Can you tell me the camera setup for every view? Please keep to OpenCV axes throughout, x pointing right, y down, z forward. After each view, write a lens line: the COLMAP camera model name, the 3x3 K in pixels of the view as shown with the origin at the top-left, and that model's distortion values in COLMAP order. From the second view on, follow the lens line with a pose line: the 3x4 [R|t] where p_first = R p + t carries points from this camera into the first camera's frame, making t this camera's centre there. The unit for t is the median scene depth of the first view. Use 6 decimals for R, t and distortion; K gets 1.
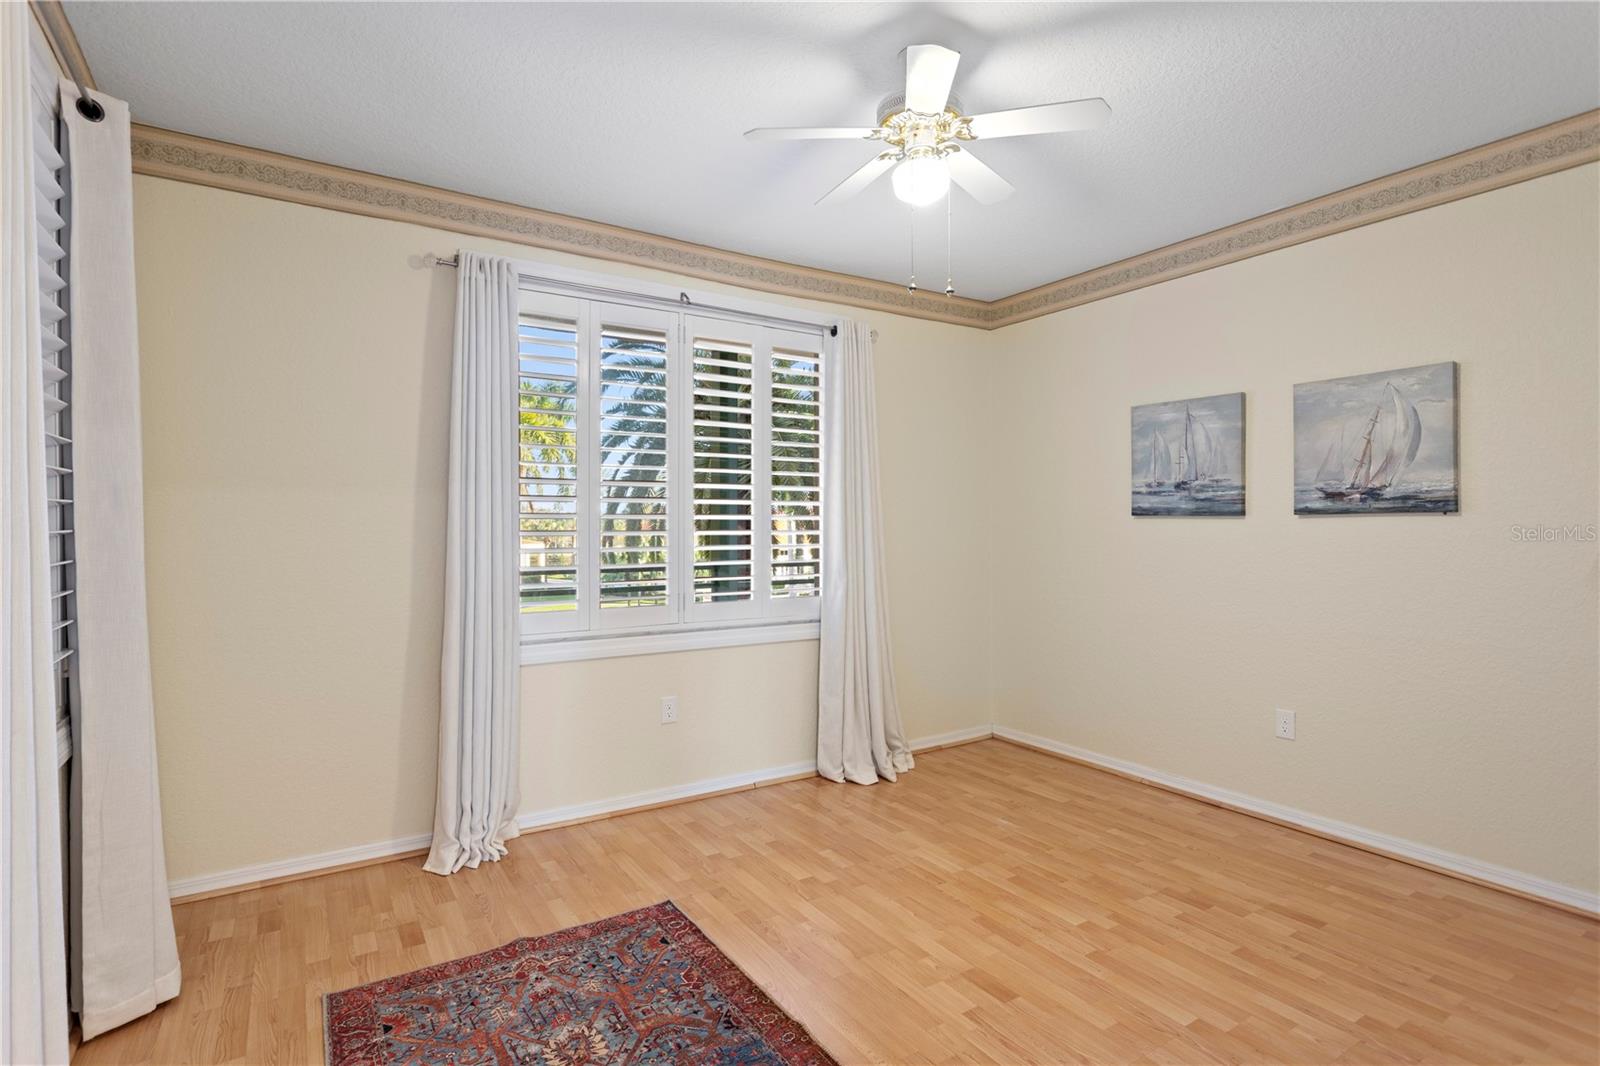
lens RADIAL K [[807.9, 0, 800.1], [0, 807.9, 539.8], [0, 0, 1]] dist [-0.000275, 0.000991]
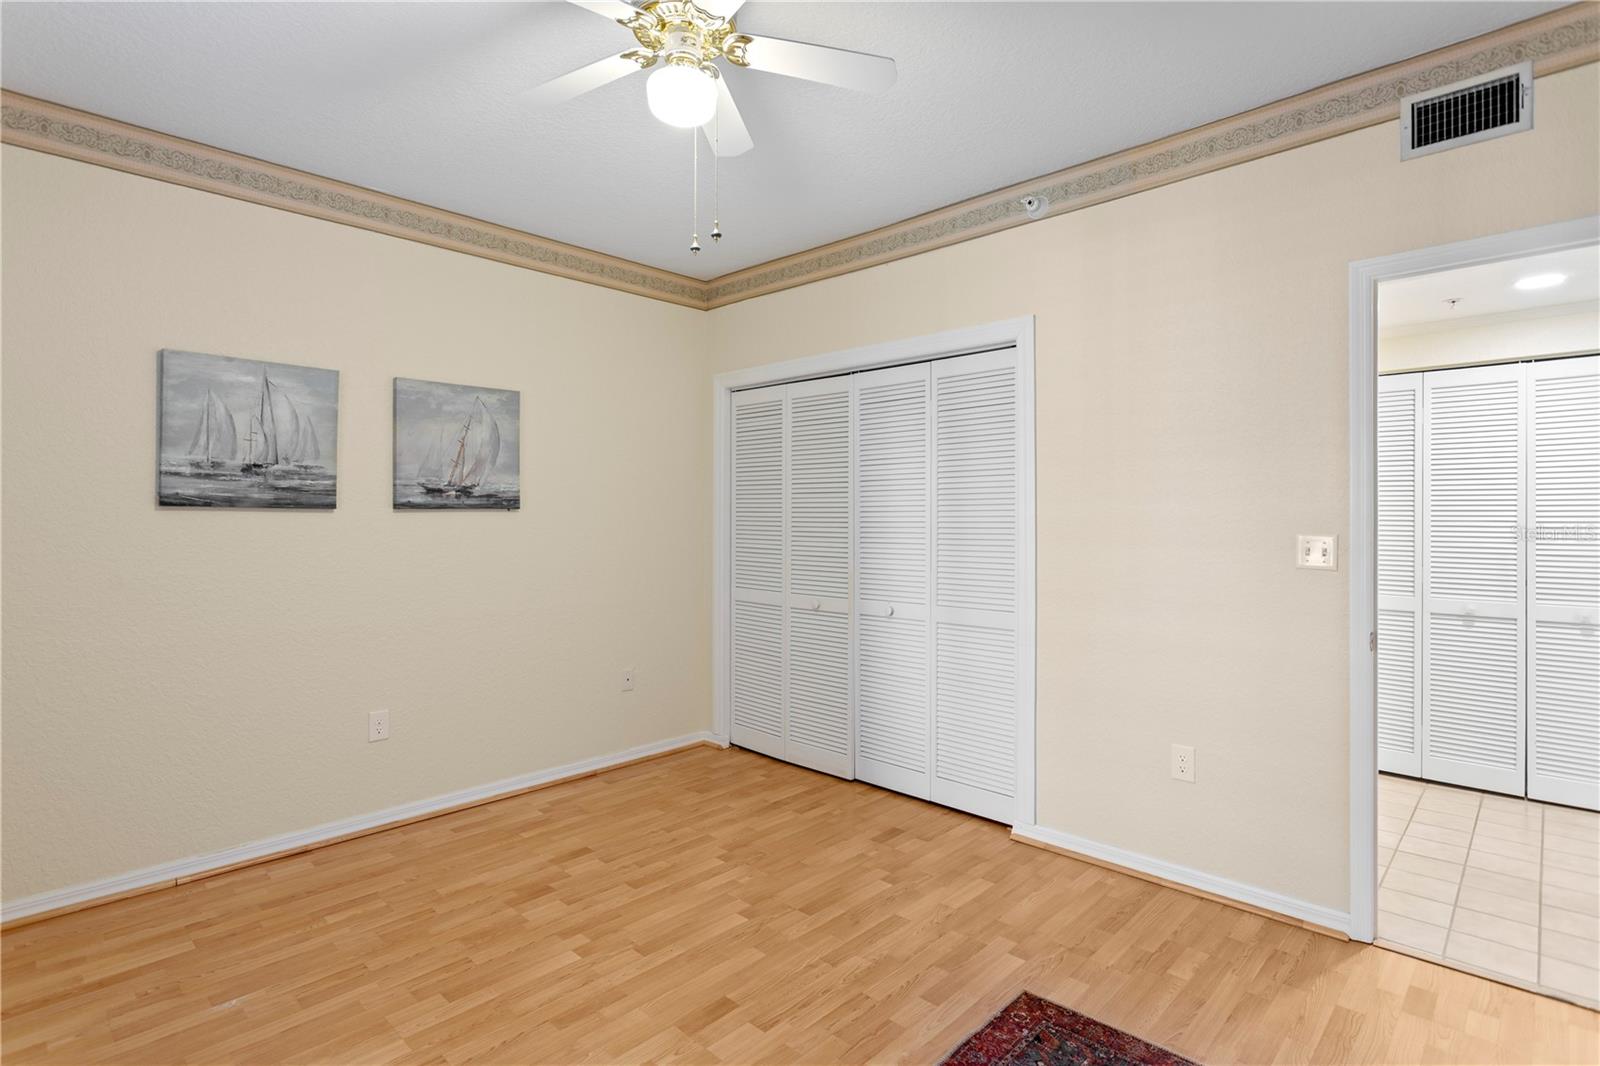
lens RADIAL K [[810.2, 0, 803.2], [0, 810.2, 523.7], [0, 0, 1]] dist [0.000707, 0.000887]
pose [[-0.248350, -0.006295, 0.968650, -0.488354], [0.018703, 0.999761, 0.011293, -0.015134], [-0.968490, 0.020921, -0.248173, 0.787412]]
